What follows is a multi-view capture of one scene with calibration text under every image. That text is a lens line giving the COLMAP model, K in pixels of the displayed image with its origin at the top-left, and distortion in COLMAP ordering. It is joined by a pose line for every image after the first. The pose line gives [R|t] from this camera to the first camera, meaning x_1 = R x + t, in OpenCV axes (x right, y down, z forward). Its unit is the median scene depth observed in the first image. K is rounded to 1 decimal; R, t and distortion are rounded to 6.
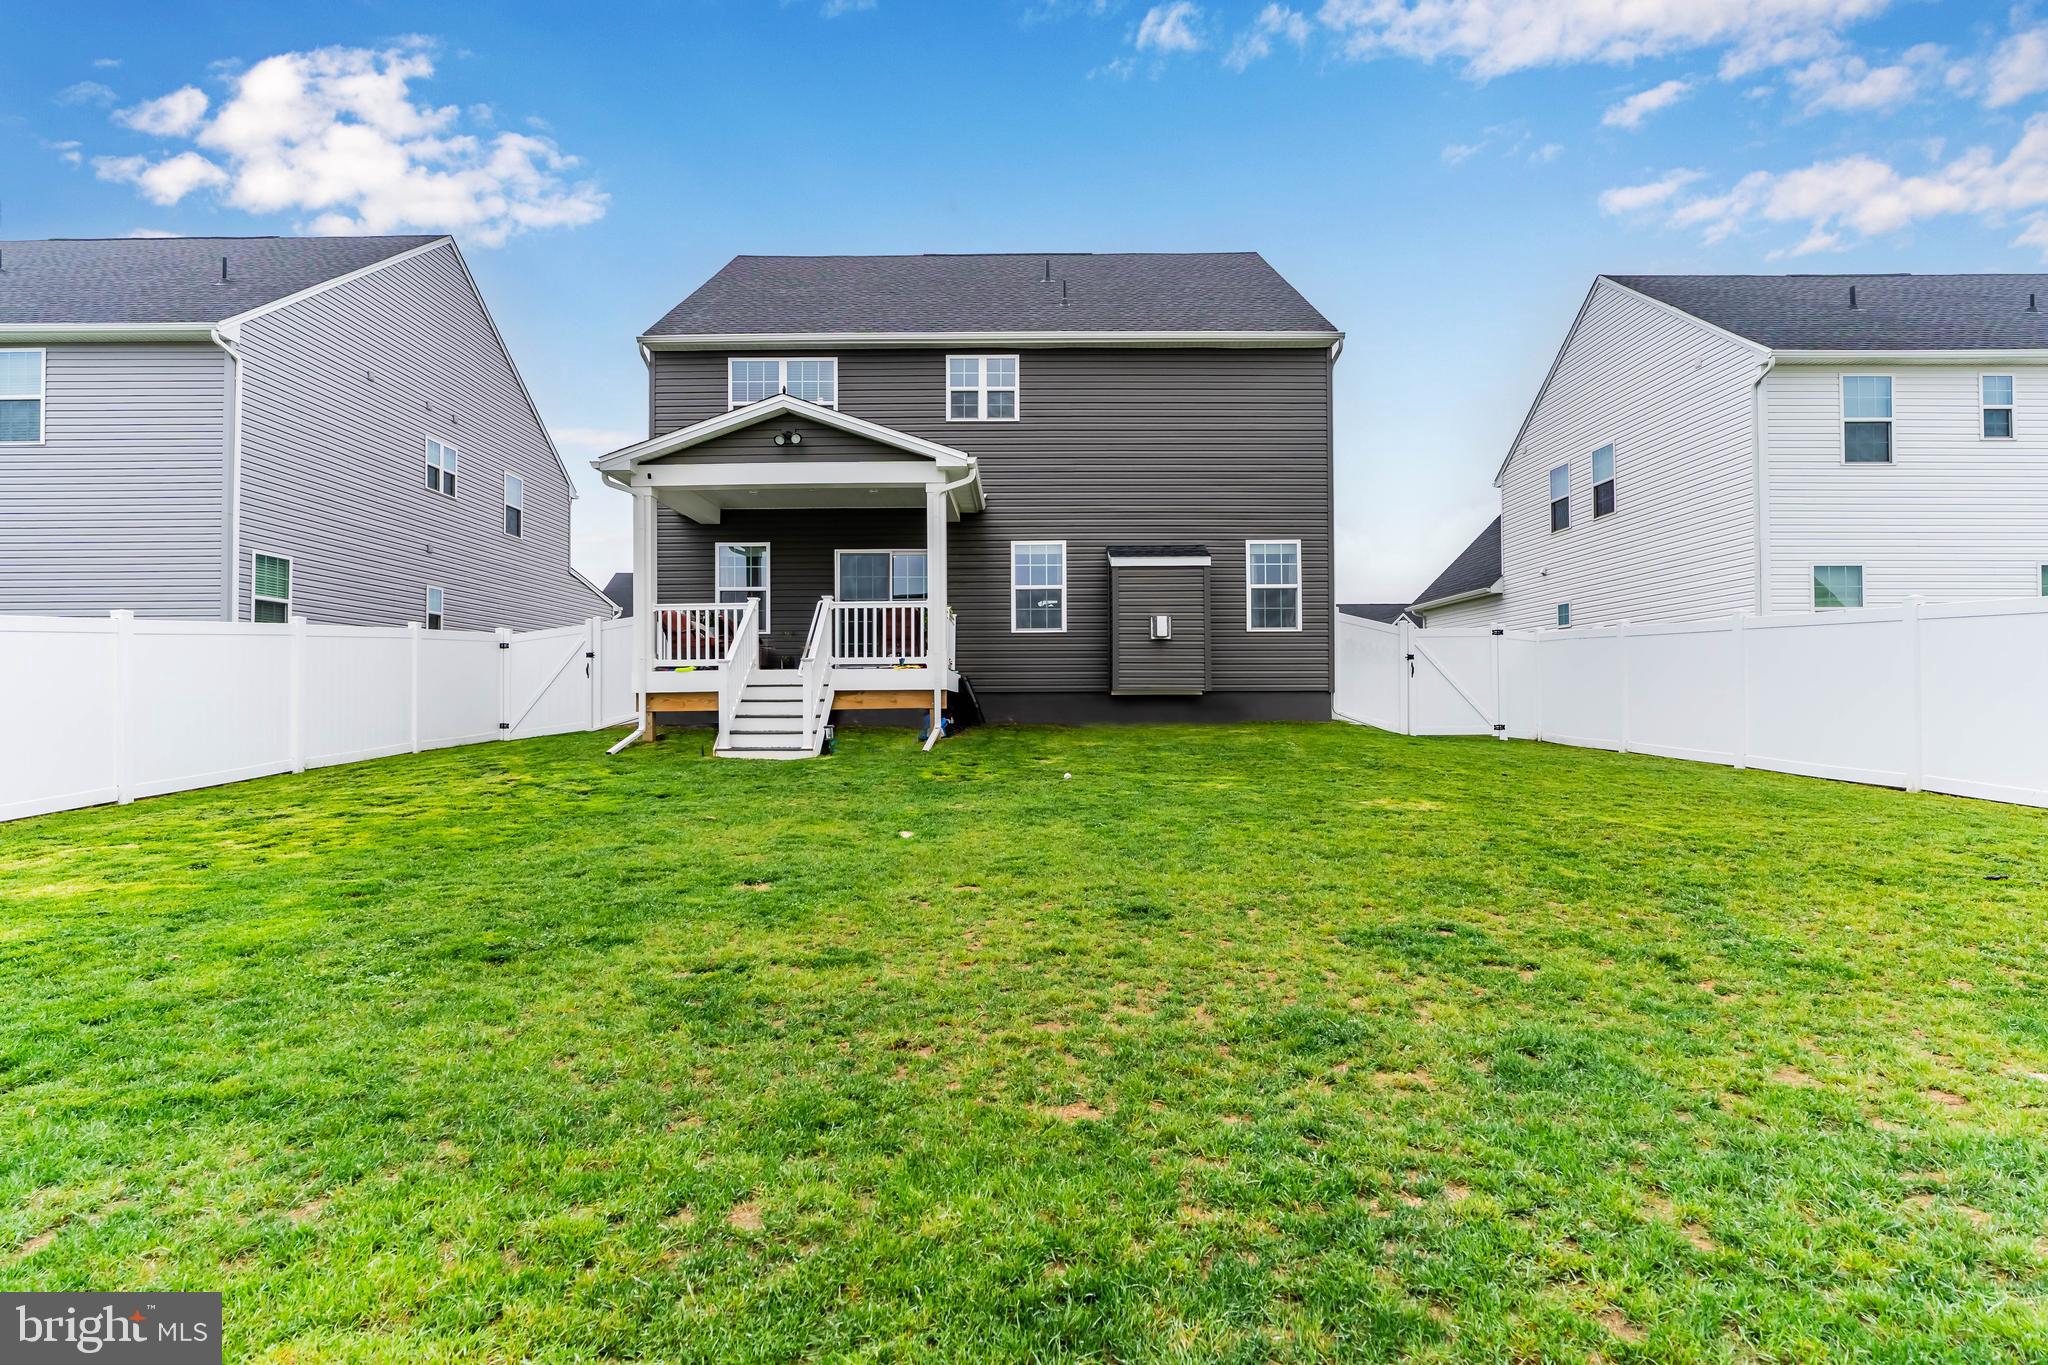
lens RADIAL K [[1061.3, 0, 1021.1], [0, 1061.3, 674.0], [0, 0, 1]] dist [-0.001367, 0.000086]
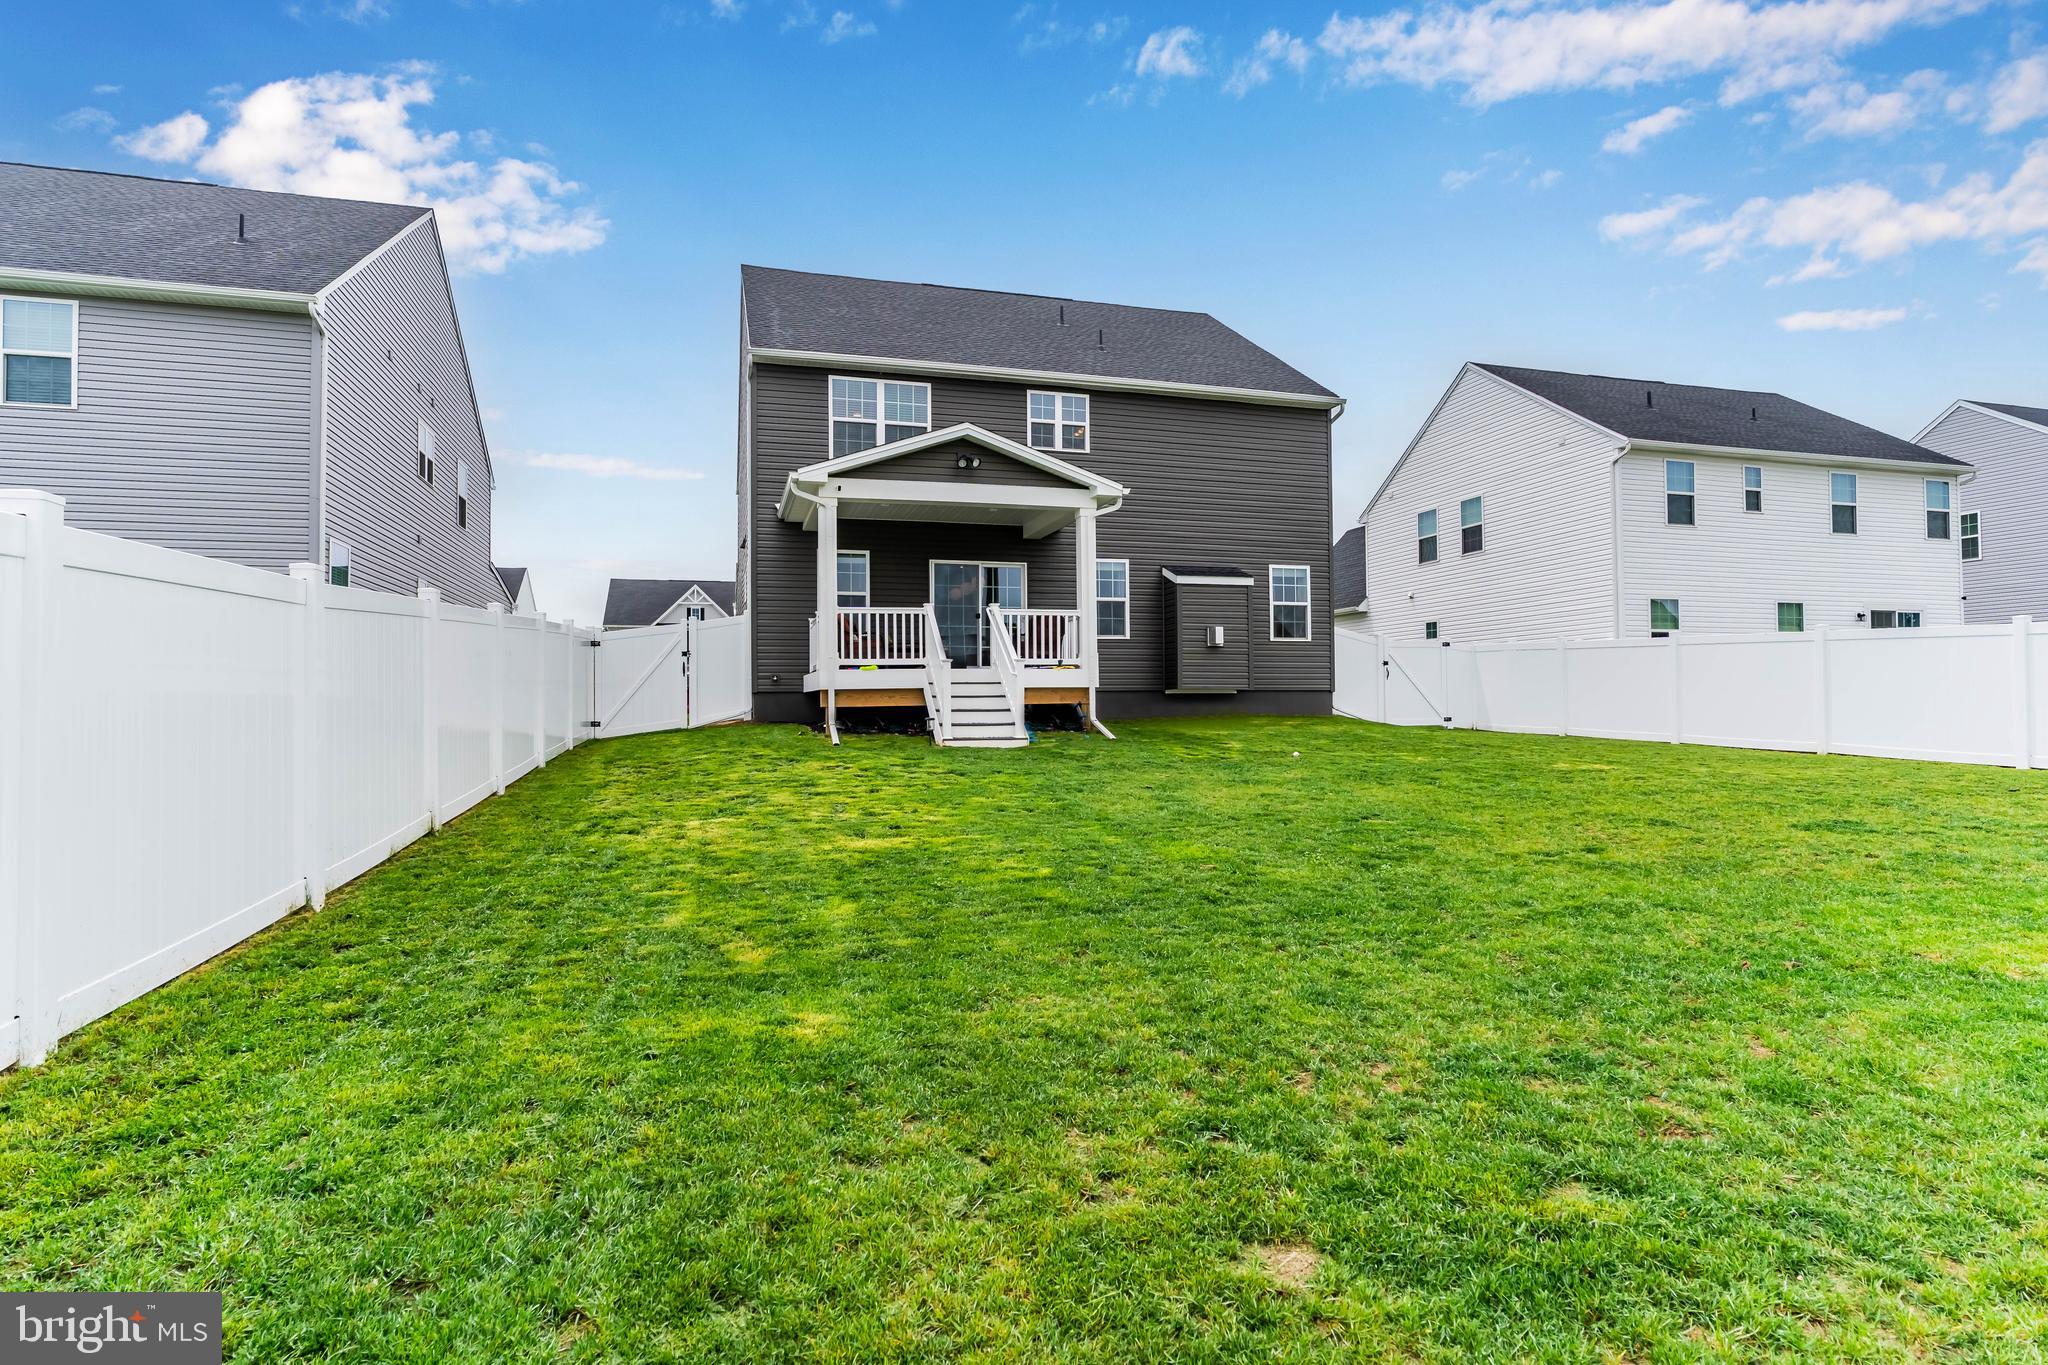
lens RADIAL K [[1061.3, 0, 1021.1], [0, 1061.3, 674.0], [0, 0, 1]] dist [-0.001367, 0.000086]
pose [[0.958928, 0.006406, 0.283576, -0.398197], [-0.004511, 0.999963, -0.007334, 0.007709], [-0.283612, 0.005754, 0.958922, -0.071233]]
